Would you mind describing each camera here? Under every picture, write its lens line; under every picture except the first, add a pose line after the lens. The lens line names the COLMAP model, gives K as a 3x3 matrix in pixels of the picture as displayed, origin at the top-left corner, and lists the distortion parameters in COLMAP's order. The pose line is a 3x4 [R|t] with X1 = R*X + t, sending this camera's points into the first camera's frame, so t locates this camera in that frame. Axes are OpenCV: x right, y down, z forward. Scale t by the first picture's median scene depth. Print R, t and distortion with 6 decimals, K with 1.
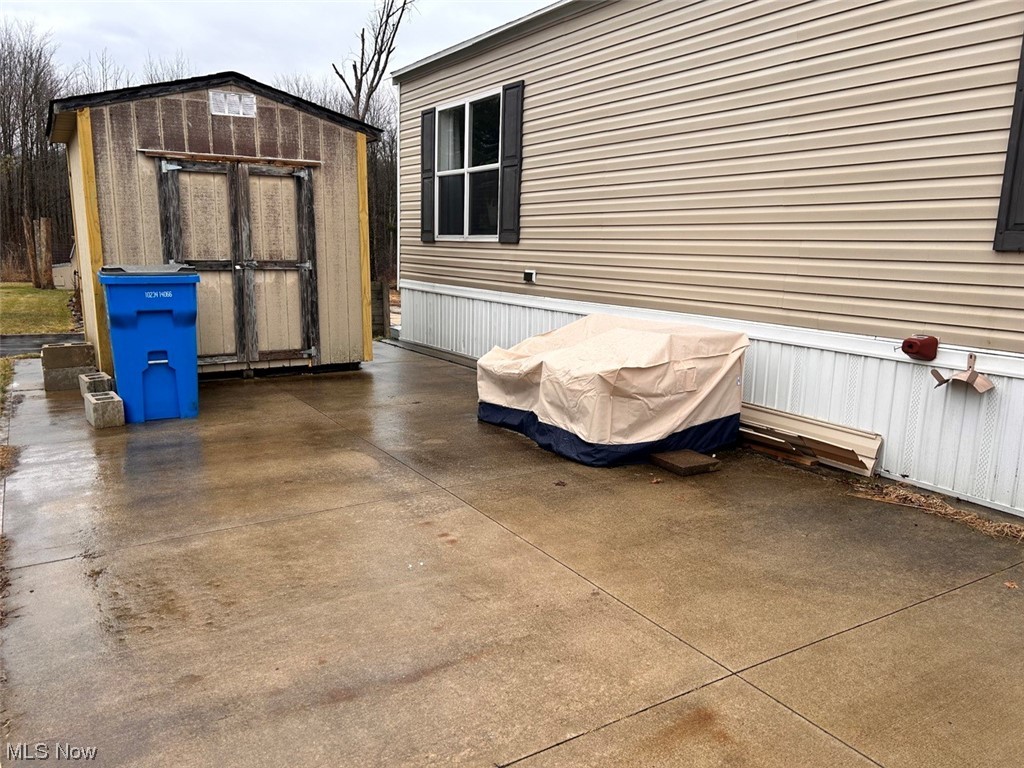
lens RADIAL K [[774.1, 0, 511.7], [0, 774.1, 387.9], [0, 0, 1]] dist [0.052435, -0.061680]
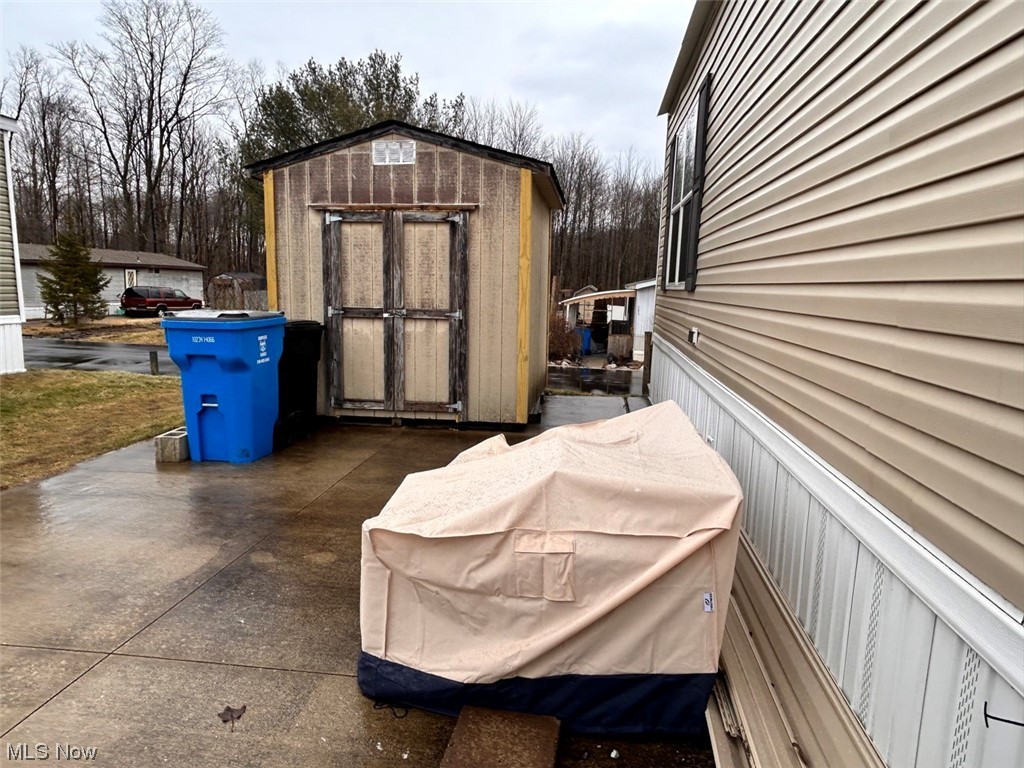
lens RADIAL K [[651.8, 0, 512.4], [0, 651.8, 390.6], [0, 0, 1]] dist [0.002237, -0.003854]
pose [[0.781118, 0.096227, -0.616923, 0.296460], [-0.121628, 0.992575, 0.000821, -0.079627], [0.612422, 0.074394, 0.787023, 0.451914]]
